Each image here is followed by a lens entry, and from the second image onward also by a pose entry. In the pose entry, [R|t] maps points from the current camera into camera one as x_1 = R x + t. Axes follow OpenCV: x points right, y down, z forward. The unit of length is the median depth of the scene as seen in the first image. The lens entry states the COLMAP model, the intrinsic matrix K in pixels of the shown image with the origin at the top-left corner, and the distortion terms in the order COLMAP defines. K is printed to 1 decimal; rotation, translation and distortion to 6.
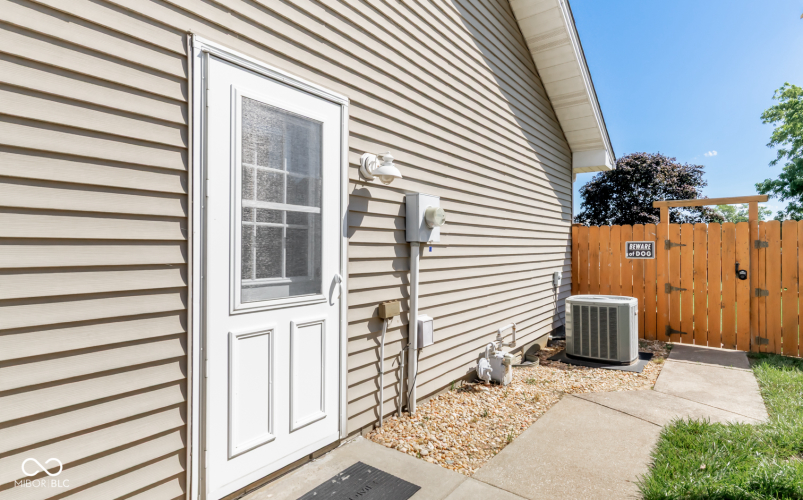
lens RADIAL K [[415.8, 0, 403.2], [0, 415.8, 247.7], [0, 0, 1]] dist [-0.001725, -0.000193]
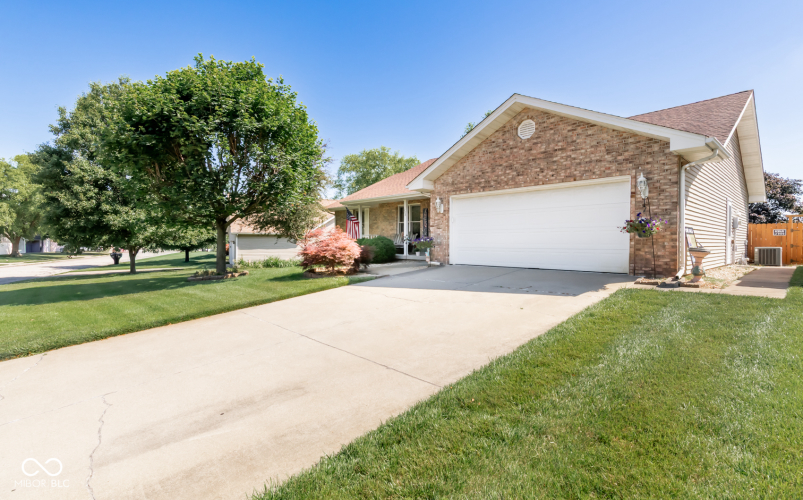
lens RADIAL K [[381.9, 0, 401.0], [0, 381.9, 247.4], [0, 0, 1]] dist [0.009587, -0.004900]
pose [[0.985156, 0.011956, -0.171246, -0.414081], [-0.009043, 0.999801, 0.017781, 0.022215], [0.171425, -0.015968, 0.985068, -0.548419]]
